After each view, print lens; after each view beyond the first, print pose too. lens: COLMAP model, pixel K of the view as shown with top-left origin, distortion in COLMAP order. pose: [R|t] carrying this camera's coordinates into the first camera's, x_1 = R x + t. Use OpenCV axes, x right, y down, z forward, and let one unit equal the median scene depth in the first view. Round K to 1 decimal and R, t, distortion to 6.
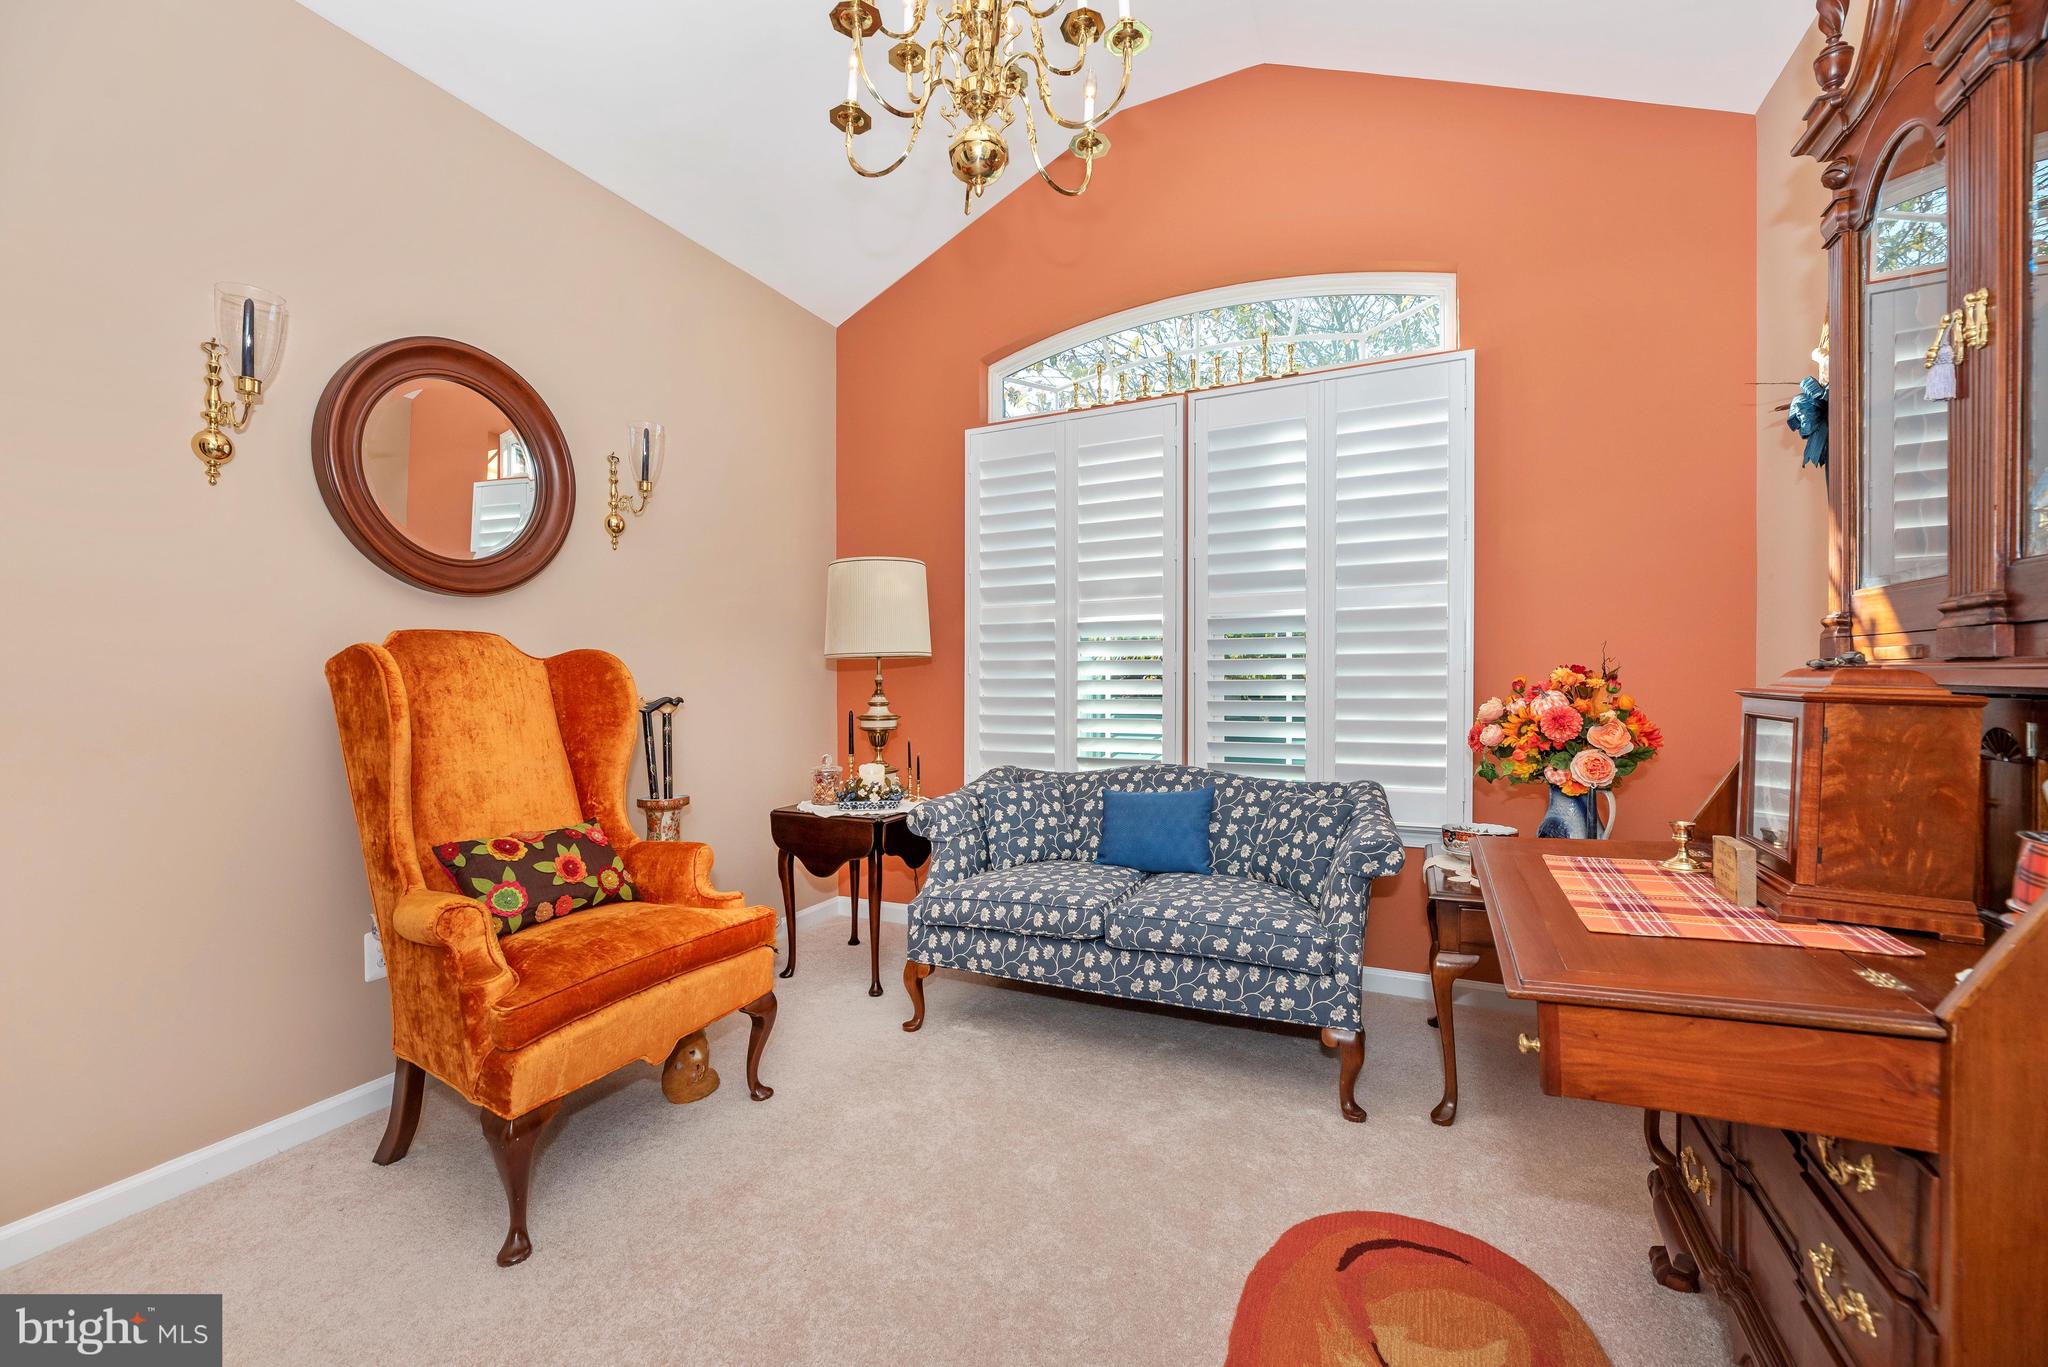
lens RADIAL K [[818.7, 0, 1022.5], [0, 818.7, 676.5], [0, 0, 1]] dist [0.000179, 0.000147]
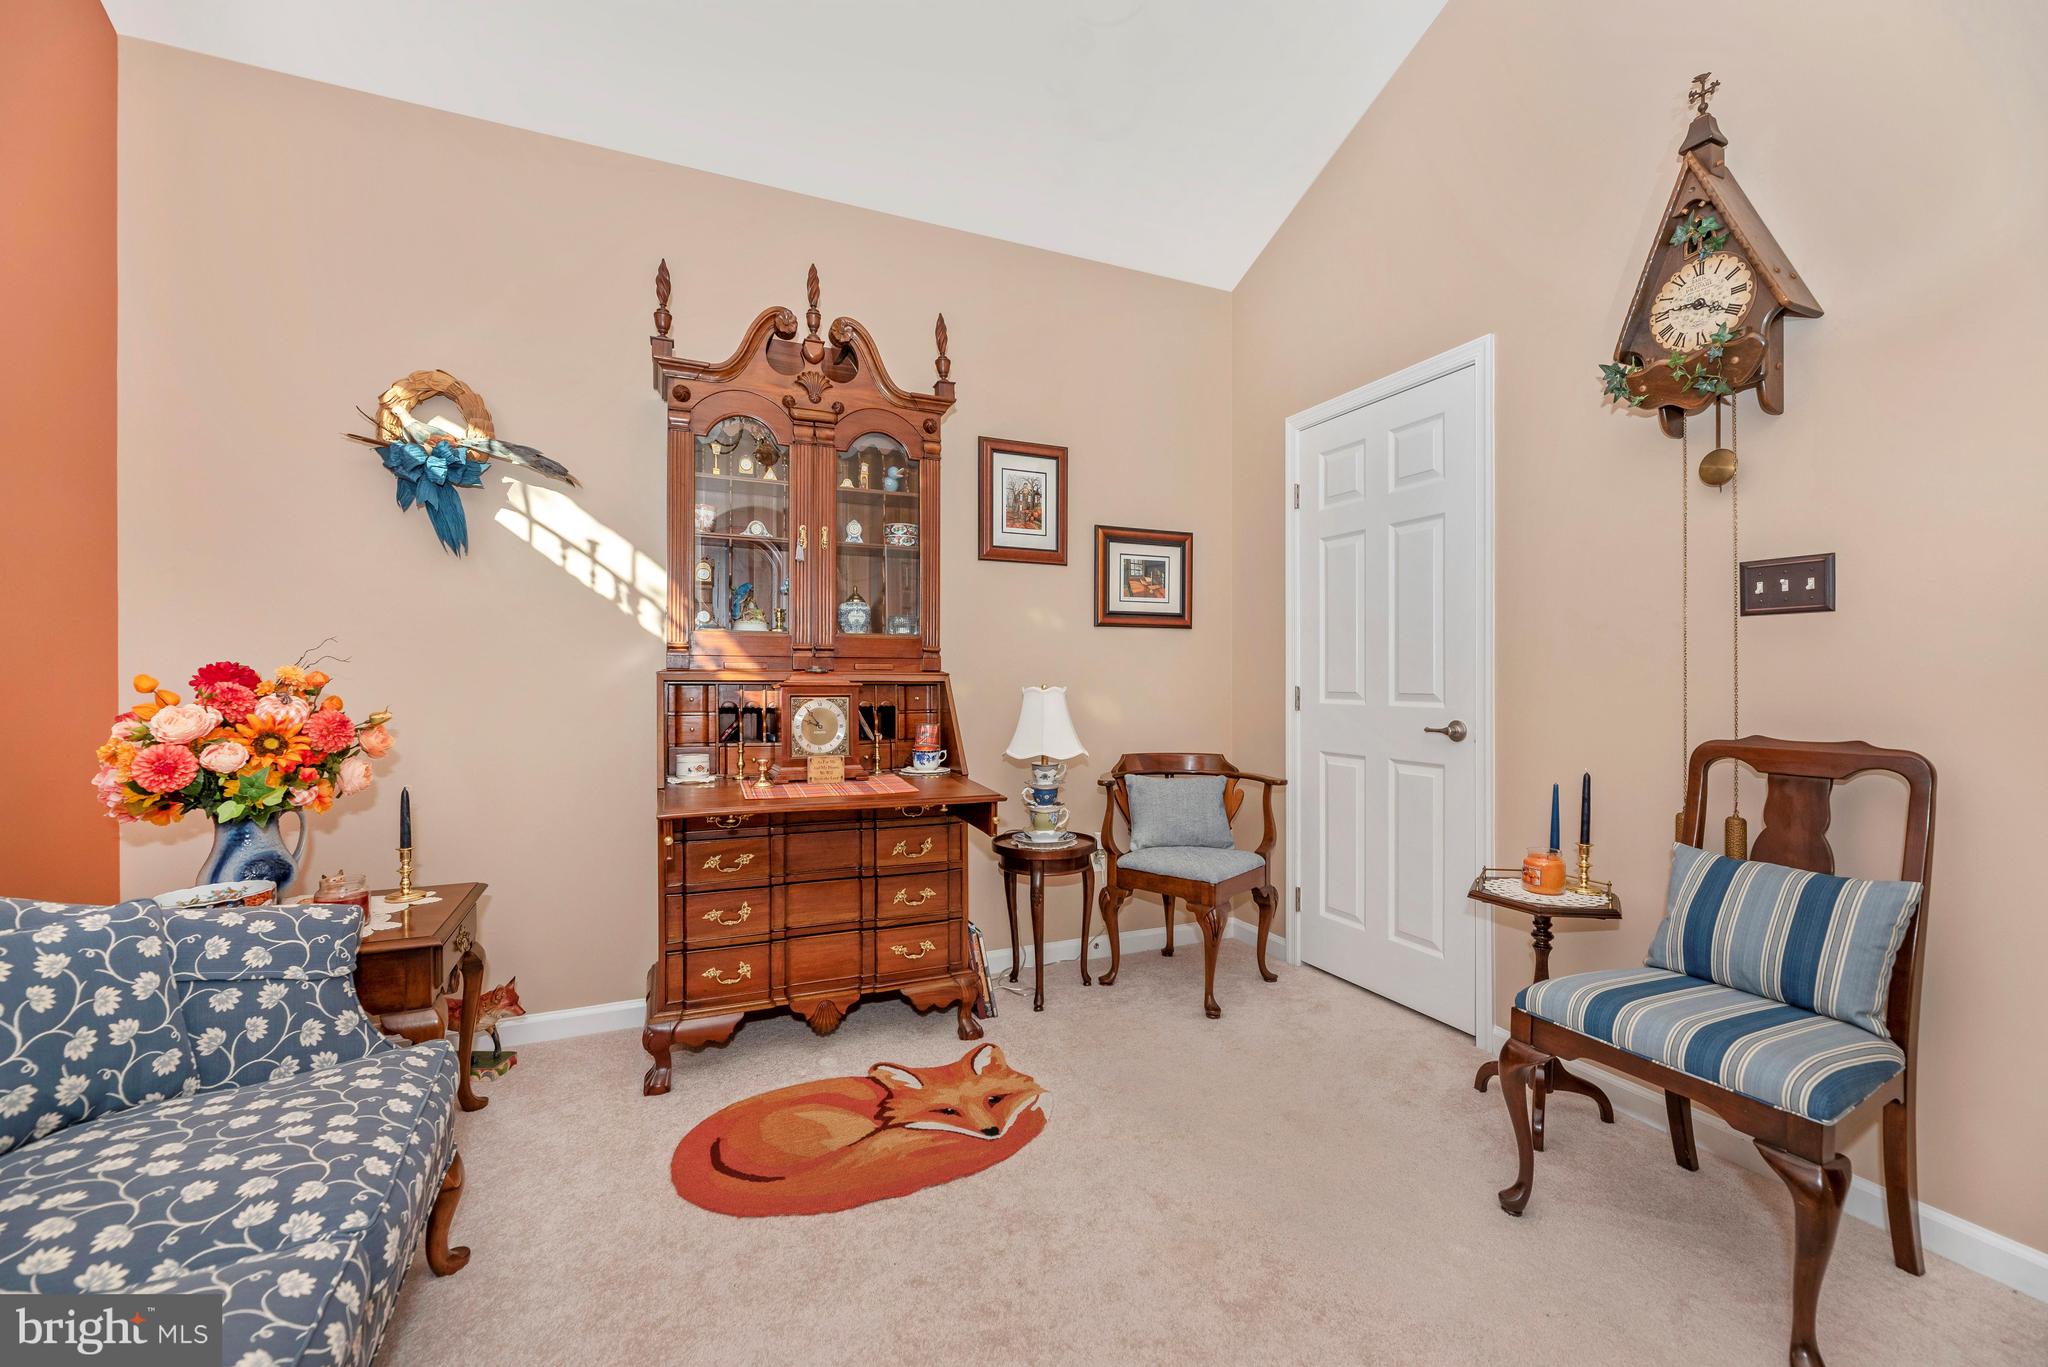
lens RADIAL K [[830.9, 0, 1002.0], [0, 830.9, 687.5], [0, 0, 1]] dist [-0.000641, -0.000091]
pose [[-0.747741, 0.001321, 0.663989, -0.378907], [0.002840, 0.999995, 0.001209, 0.010925], [-0.663984, 0.002789, -0.747741, 0.990287]]
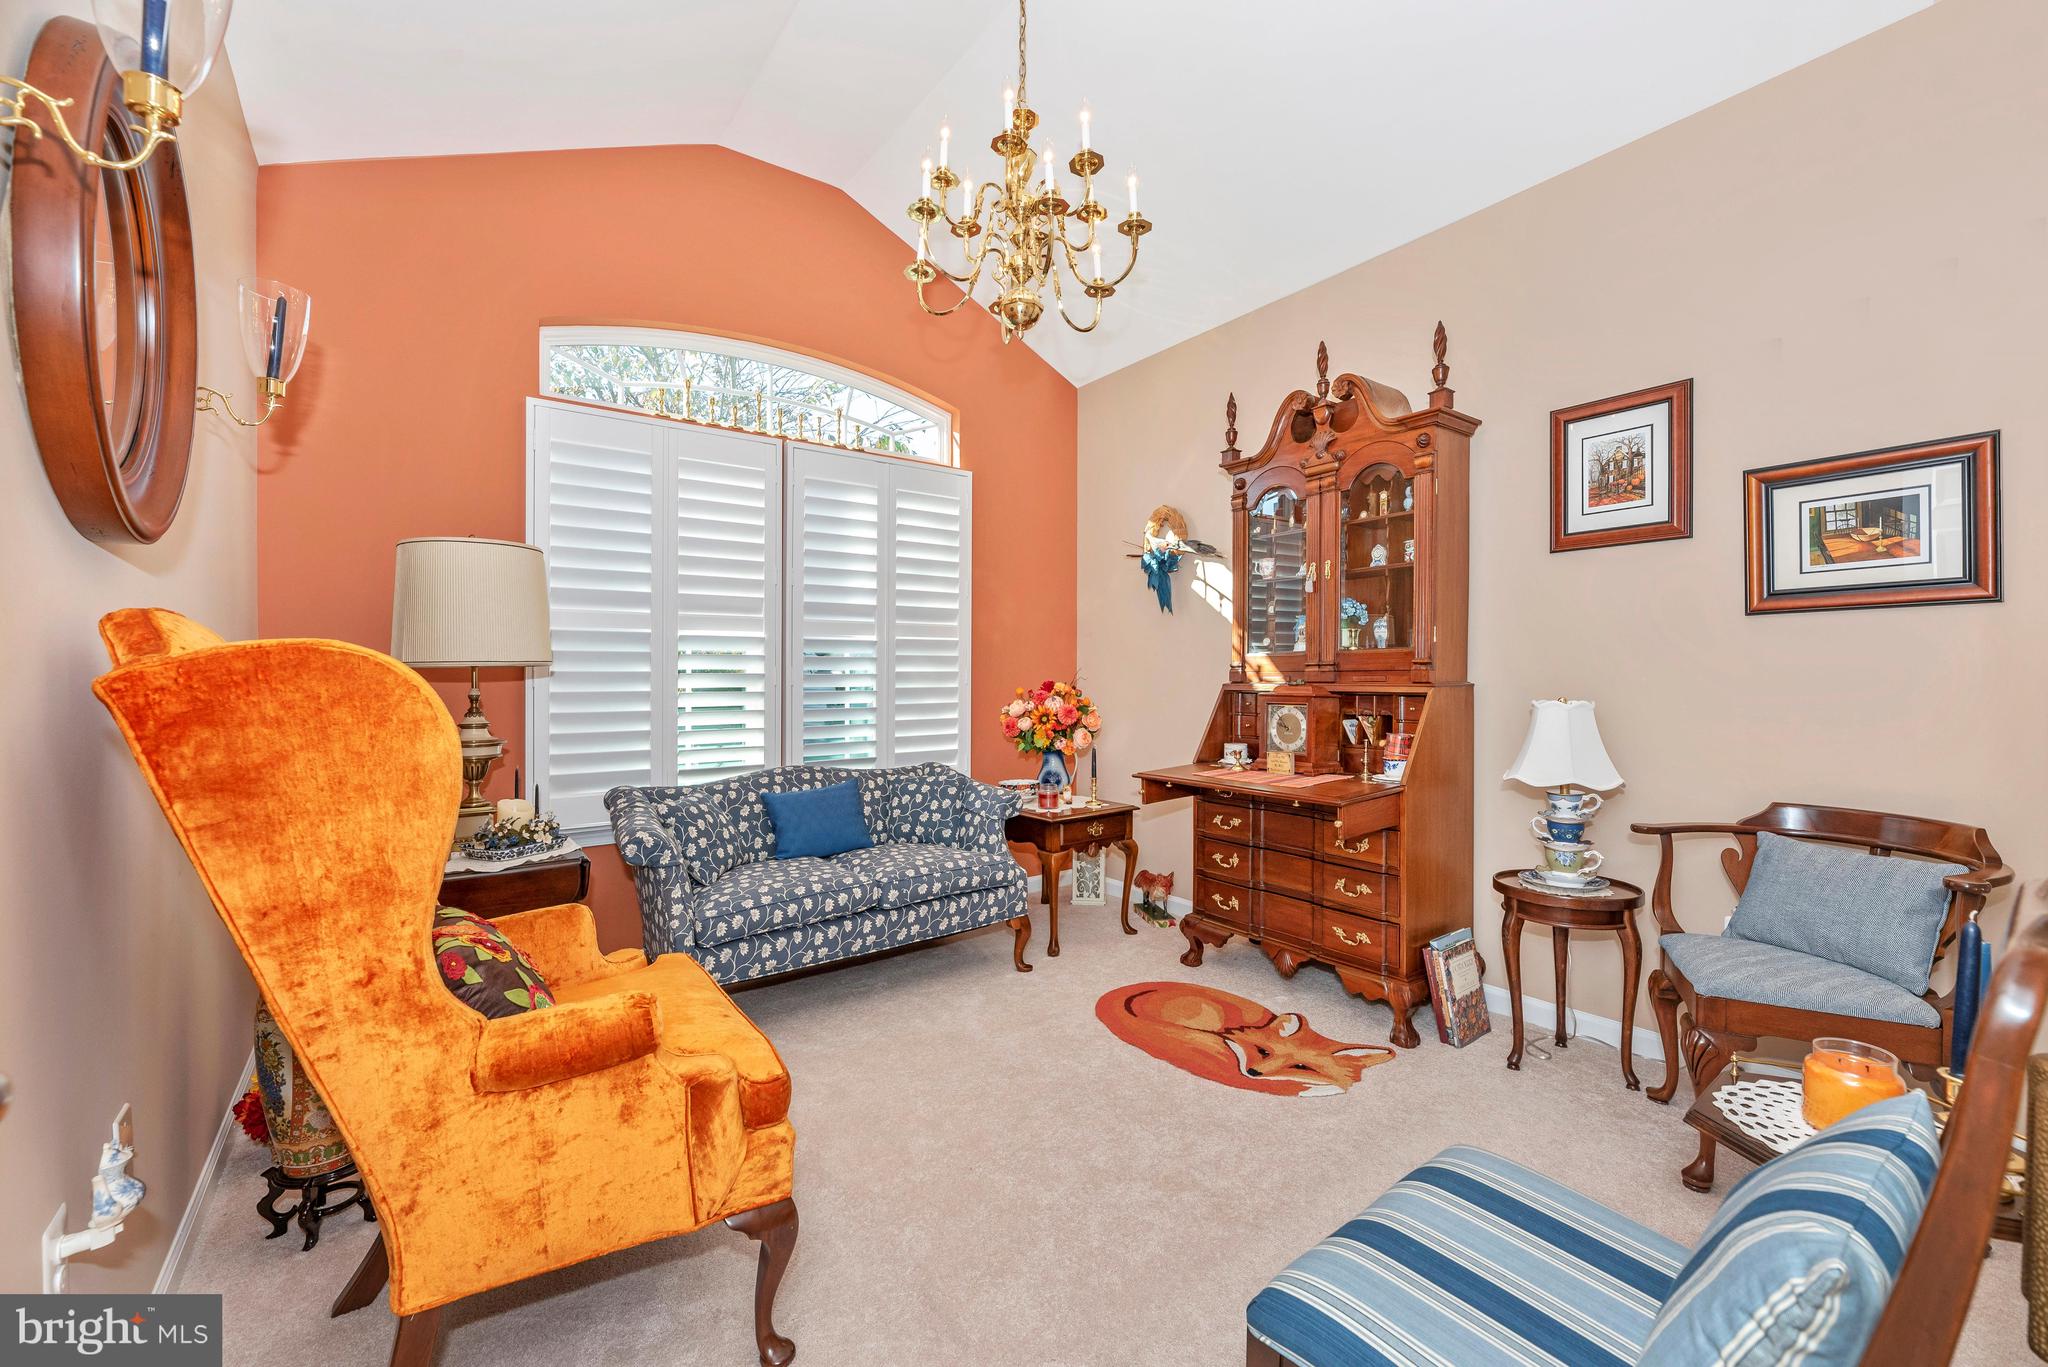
lens RADIAL K [[818.7, 0, 1022.5], [0, 818.7, 676.5], [0, 0, 1]] dist [0.000179, 0.000147]
pose [[0.475843, 0.005537, 0.879513, -0.785024], [0.001308, 0.999975, -0.007002, -0.009695], [-0.879529, 0.004482, 0.475824, 0.208518]]
